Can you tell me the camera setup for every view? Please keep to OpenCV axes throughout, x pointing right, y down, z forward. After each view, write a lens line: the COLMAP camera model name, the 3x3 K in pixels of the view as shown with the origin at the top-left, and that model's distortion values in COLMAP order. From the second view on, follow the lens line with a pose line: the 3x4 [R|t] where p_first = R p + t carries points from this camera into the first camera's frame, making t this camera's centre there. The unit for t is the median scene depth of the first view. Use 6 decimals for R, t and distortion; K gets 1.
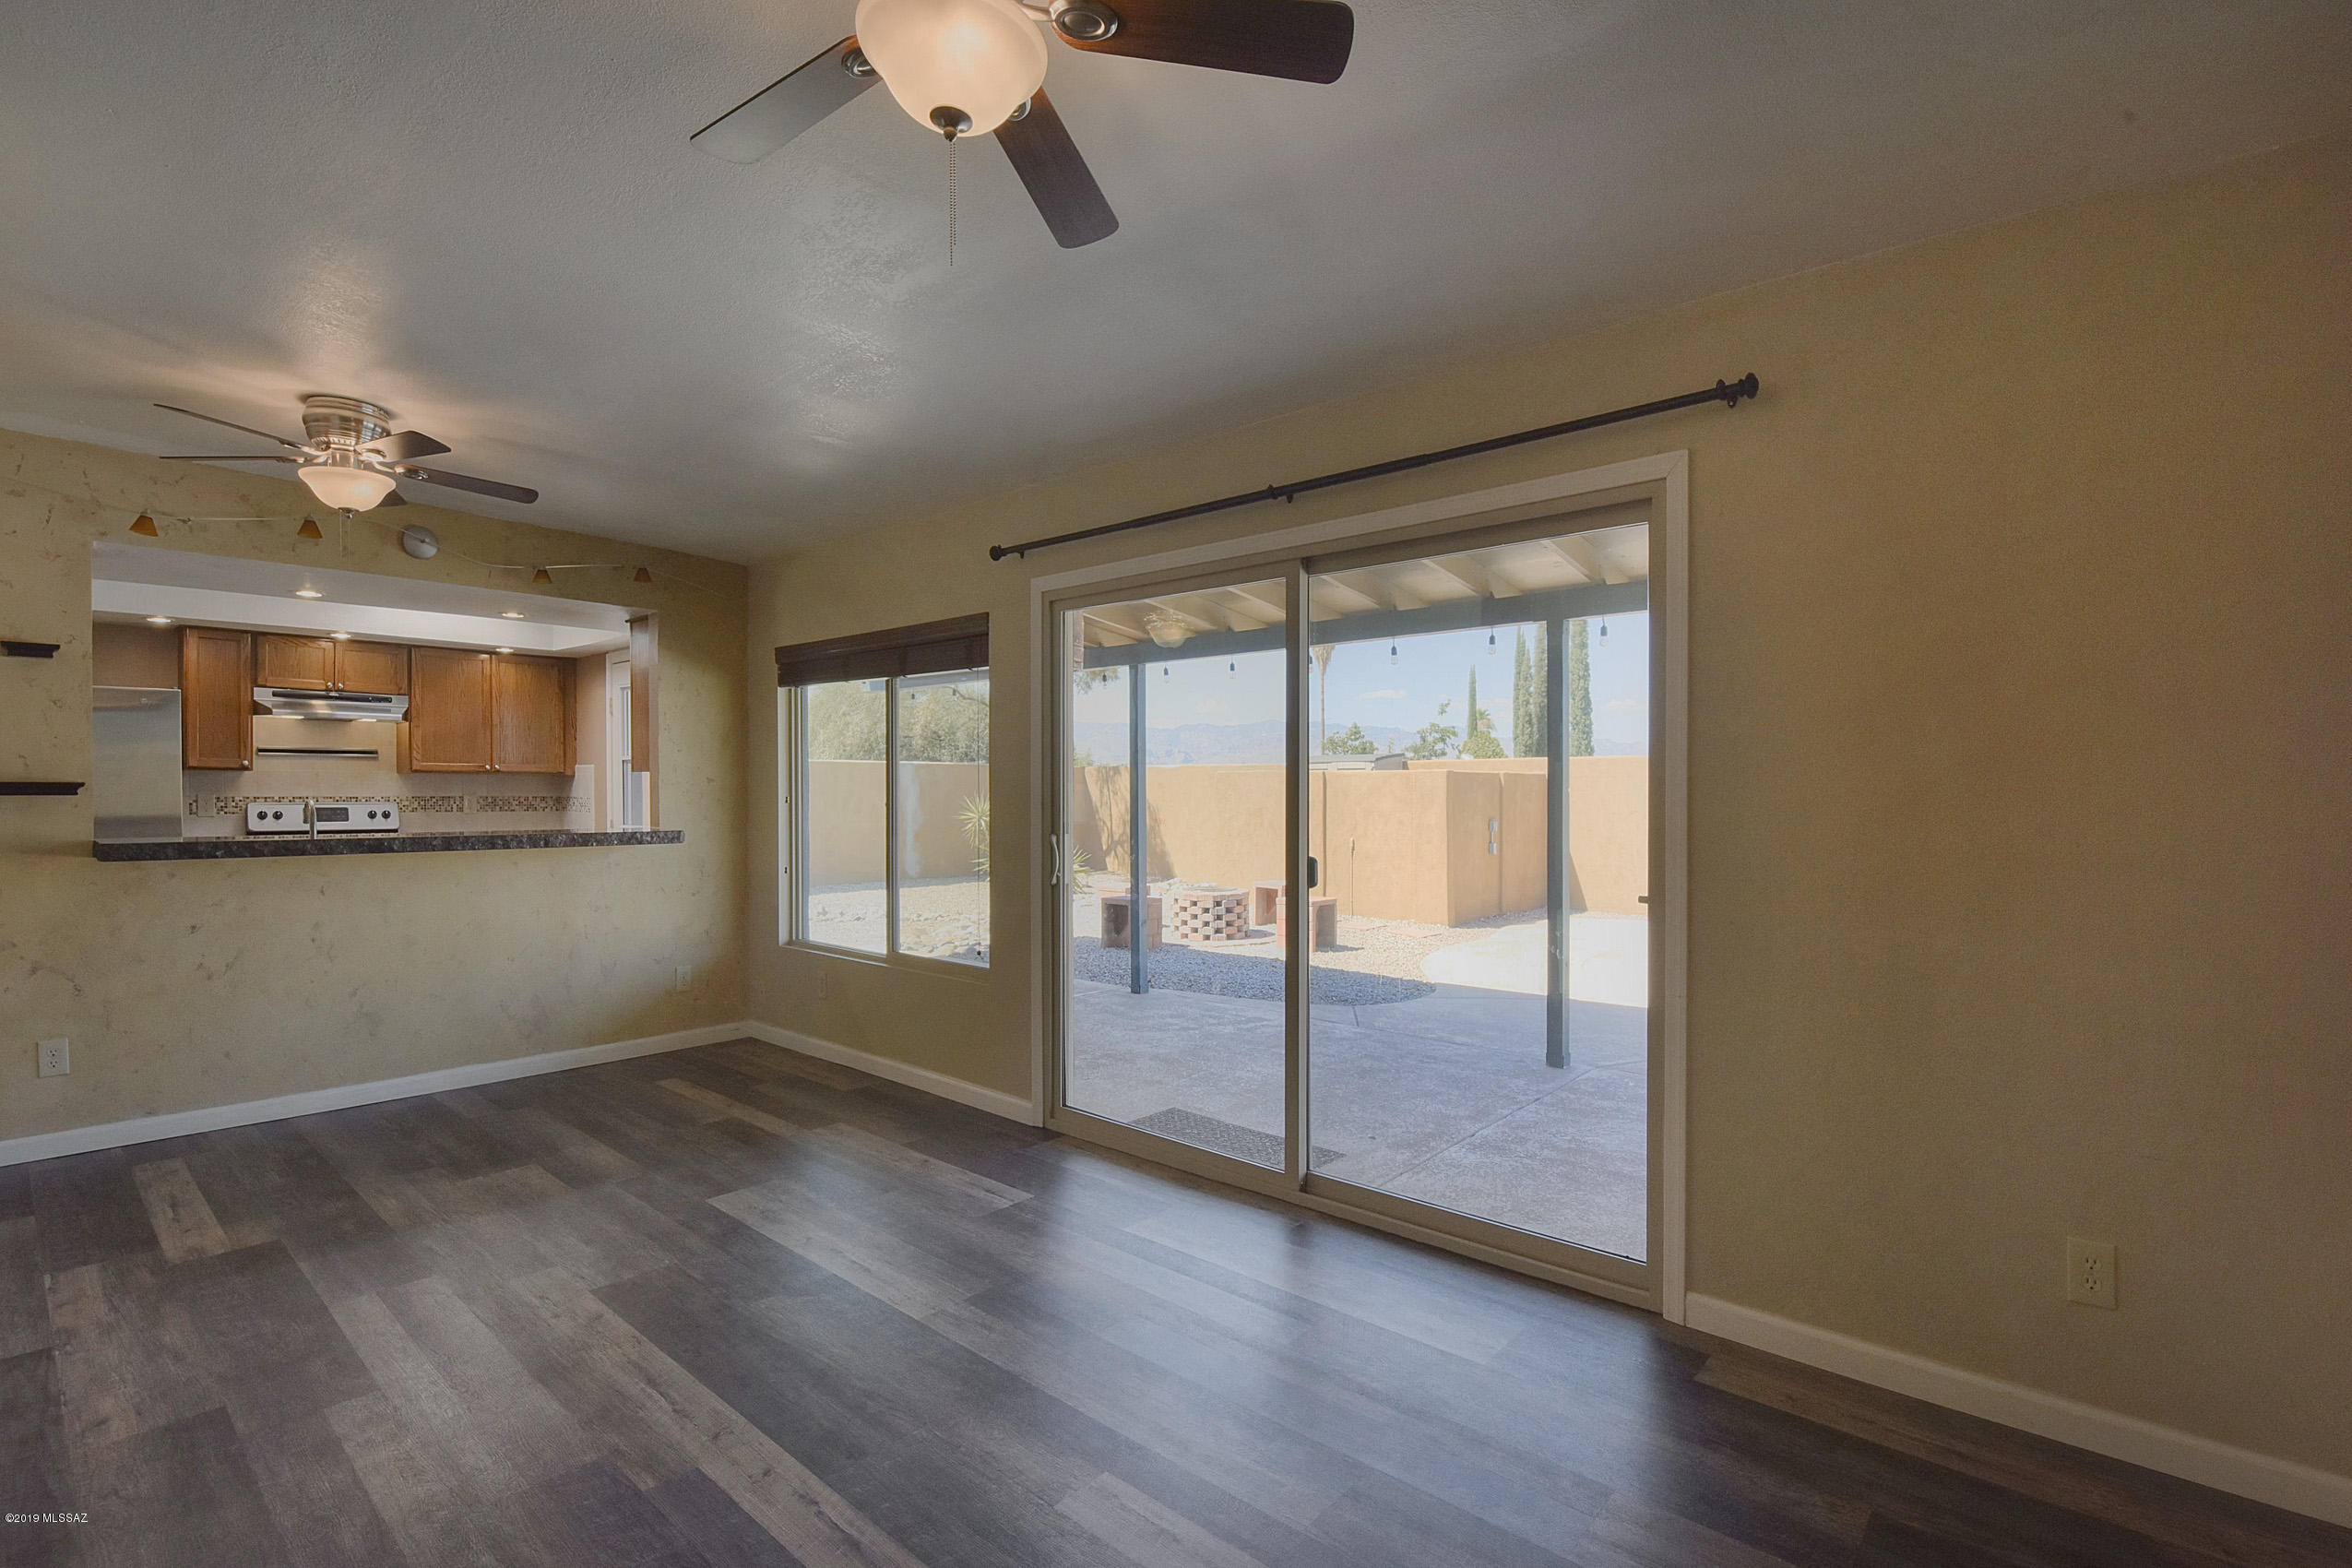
lens RADIAL K [[1113.0, 0, 1164.1], [0, 1113.0, 781.9], [0, 0, 1]] dist [-0.009926, -0.000199]
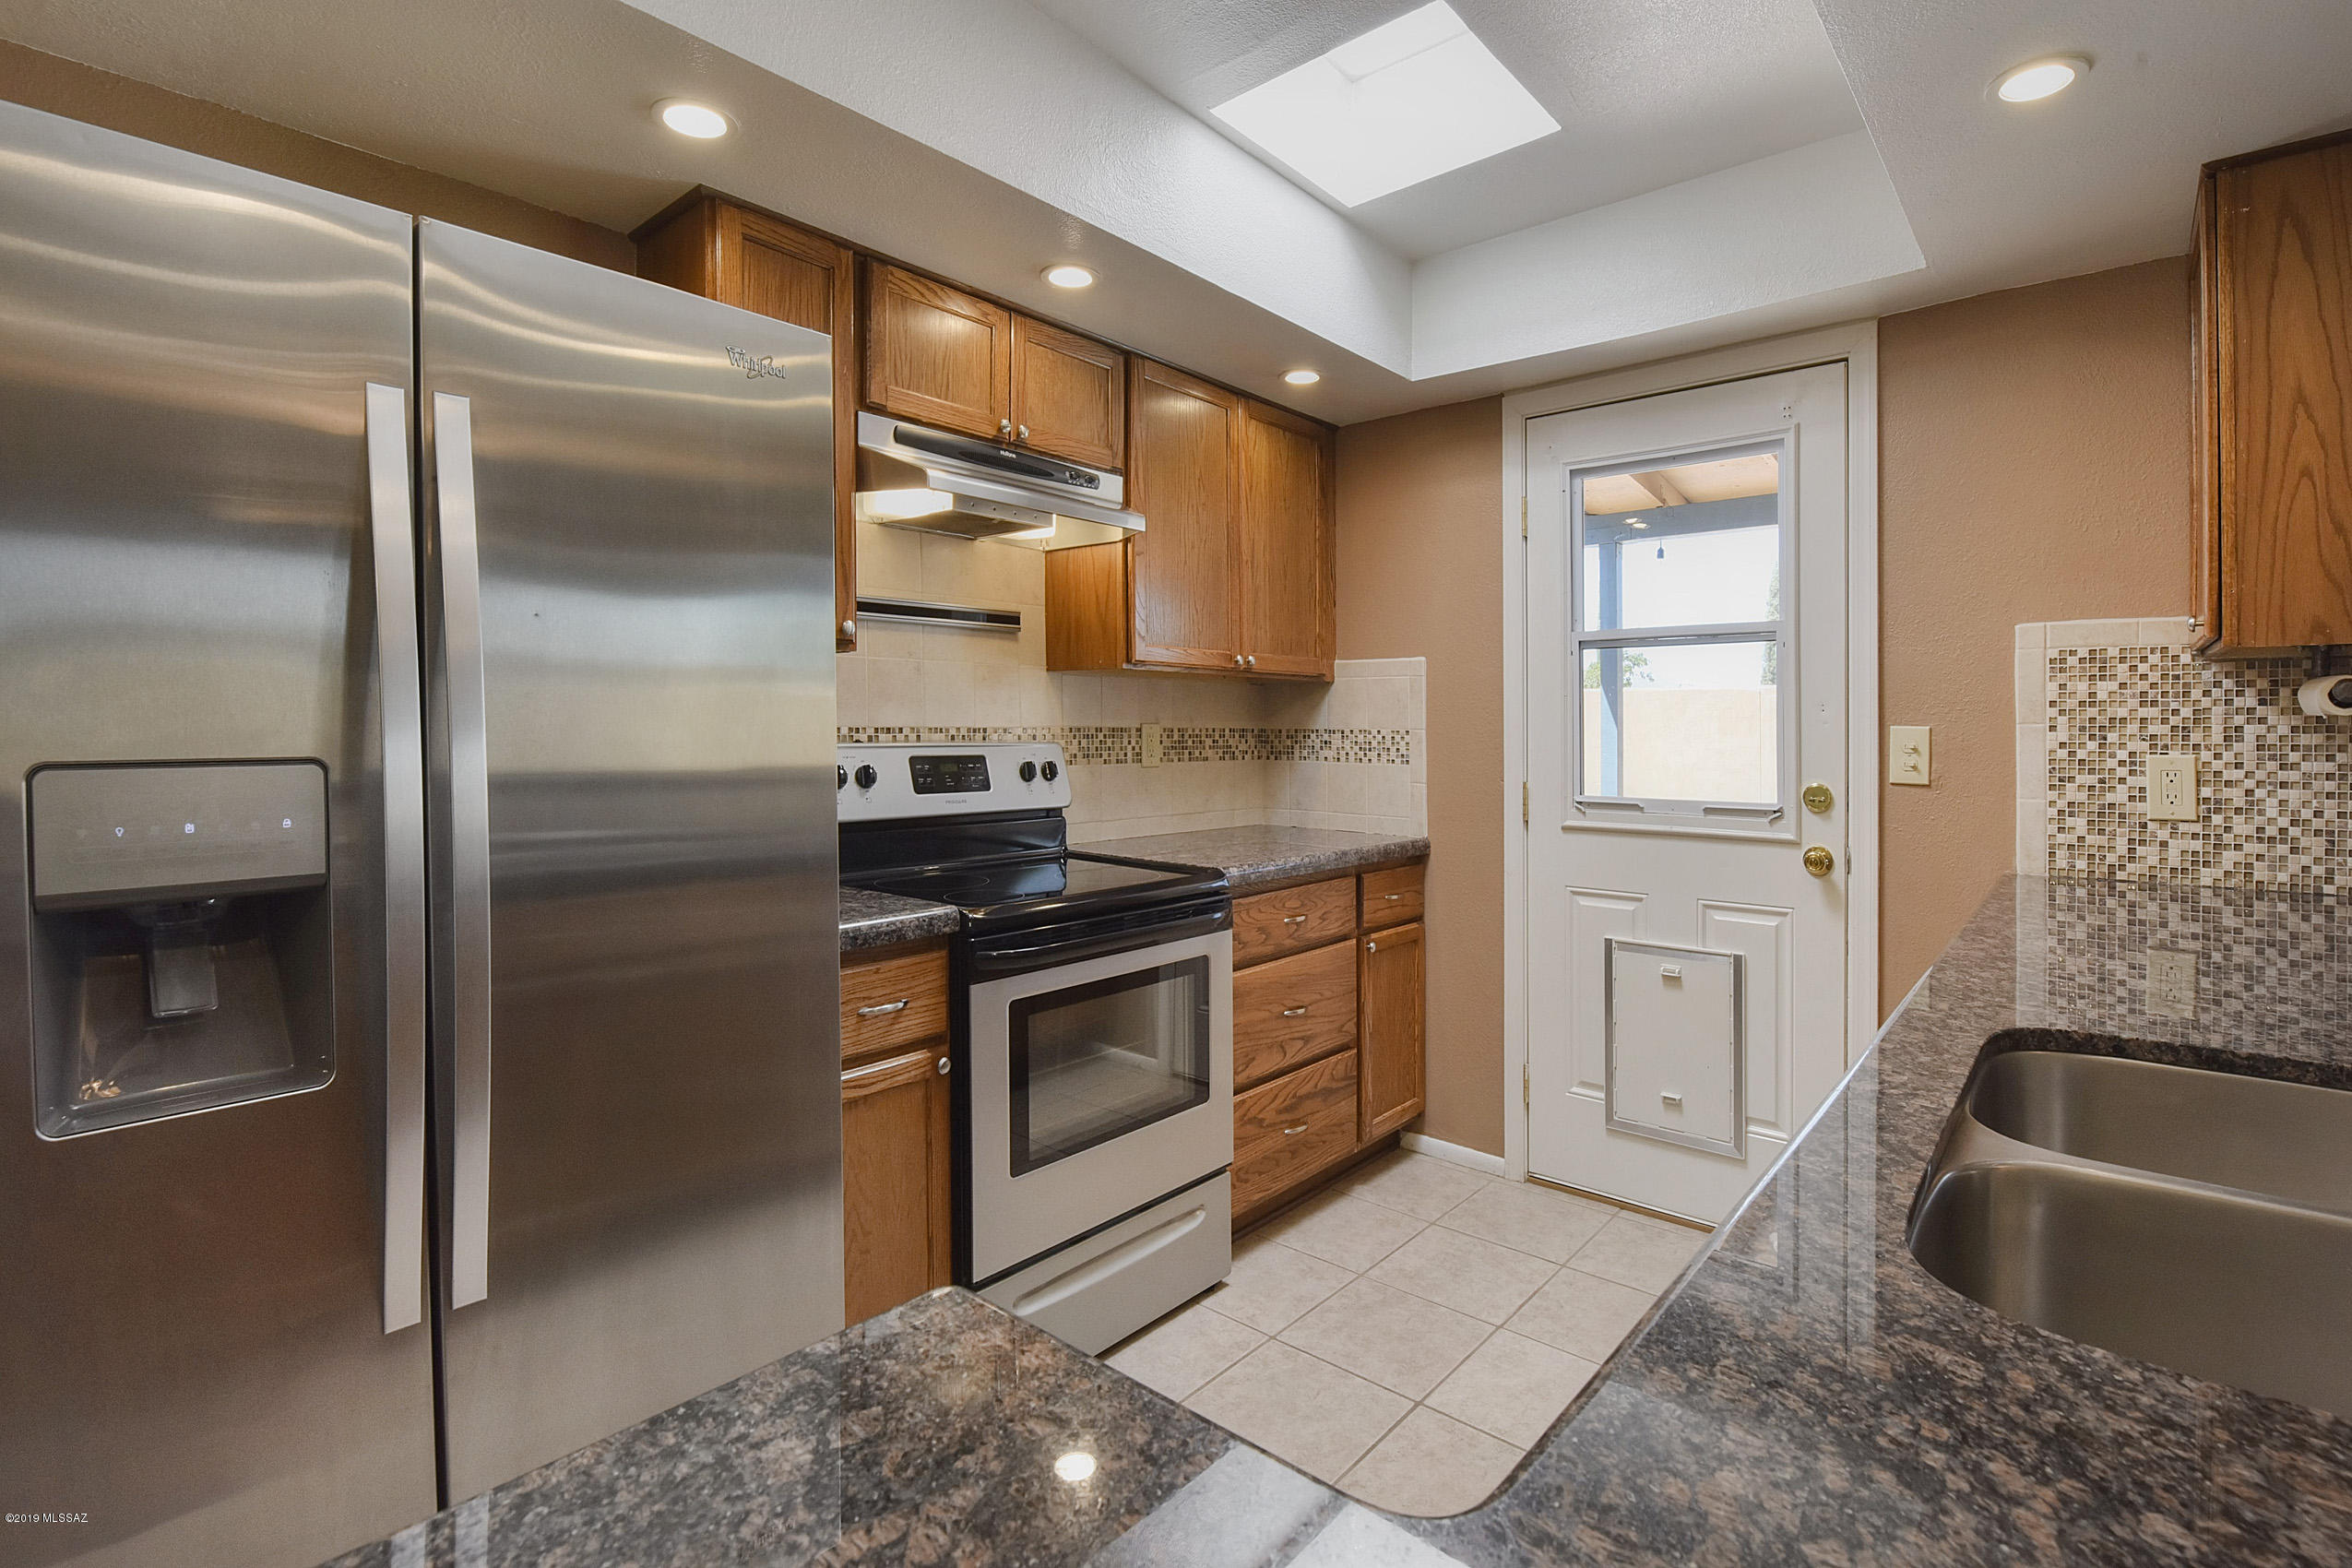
lens RADIAL K [[1128.4, 0, 1228.9], [0, 1128.4, 732.5], [0, 0, 1]] dist [-0.021474, -0.001609]
pose [[0.999079, -0.001555, 0.042888, -0.960118], [0.001022, 0.999922, 0.012444, 0.015109], [-0.042904, -0.012389, 0.999002, 0.849193]]
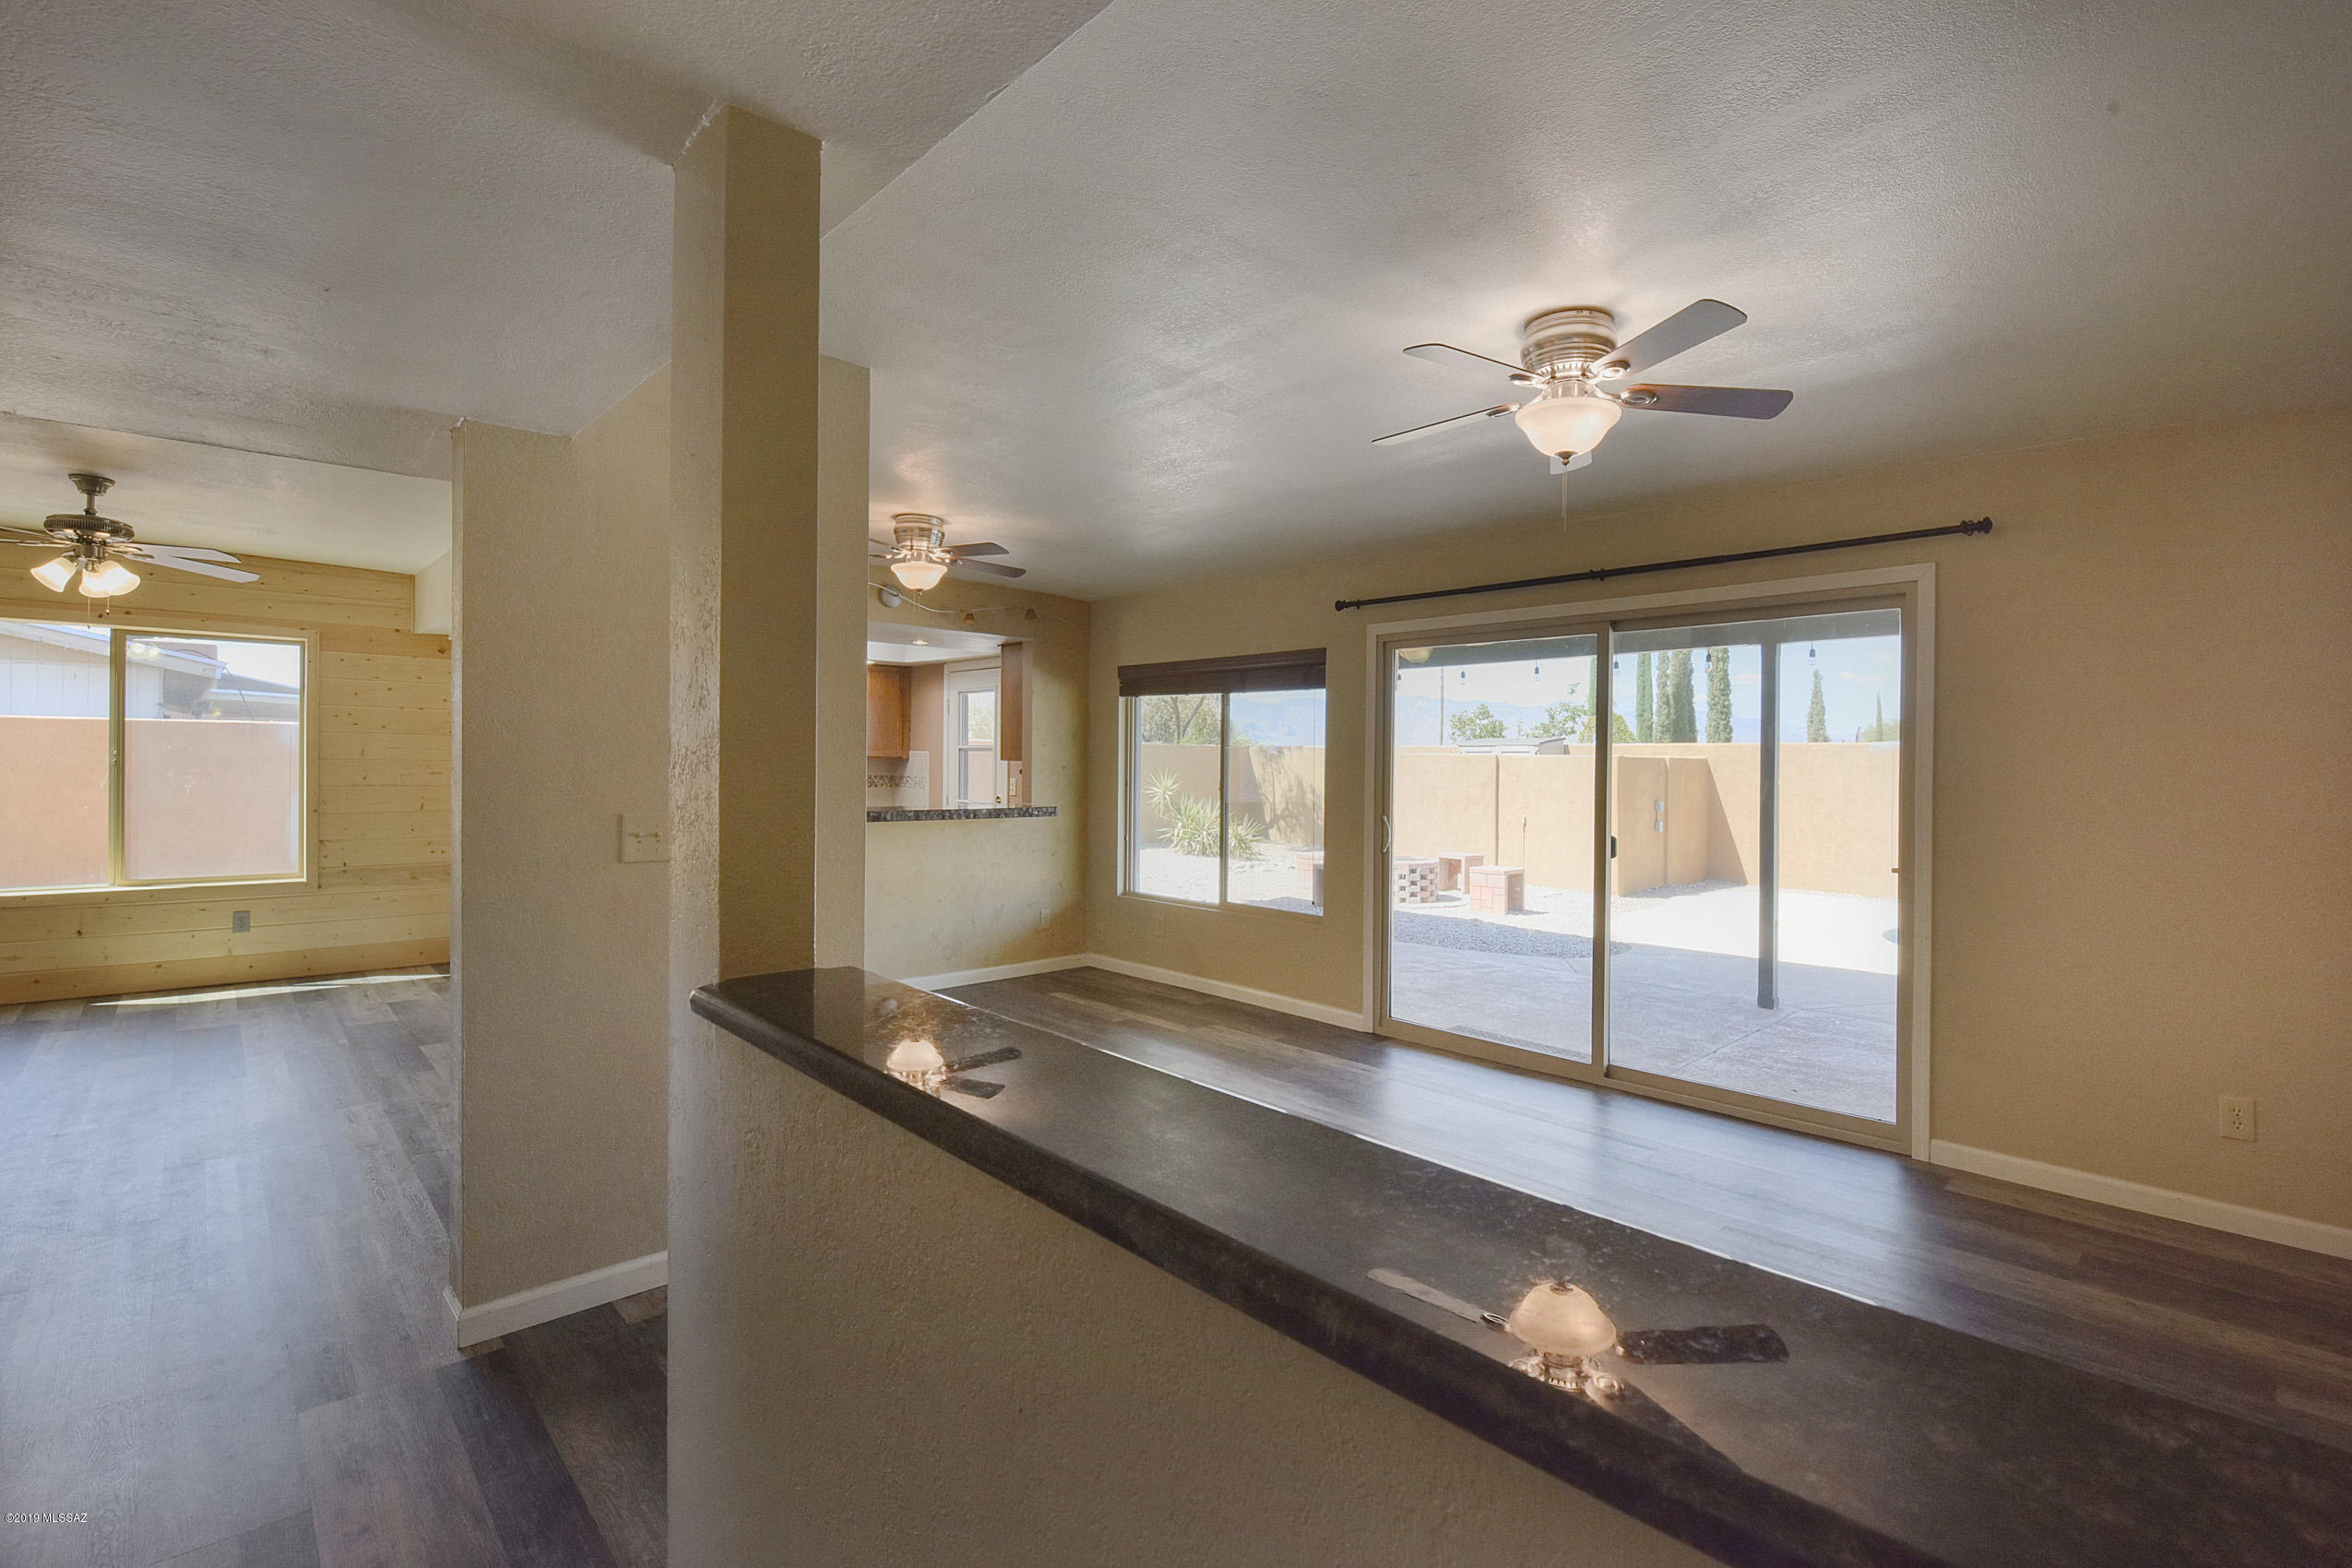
lens RADIAL K [[1059.7, 0, 1129.6], [0, 1059.7, 756.1], [0, 0, 1]] dist [-0.003005, -0.001351]
pose [[0.990768, 0.005819, -0.135443, -0.192770], [-0.005623, 0.999983, 0.001833, -0.020691], [0.135451, -0.001055, 0.990783, -0.259021]]
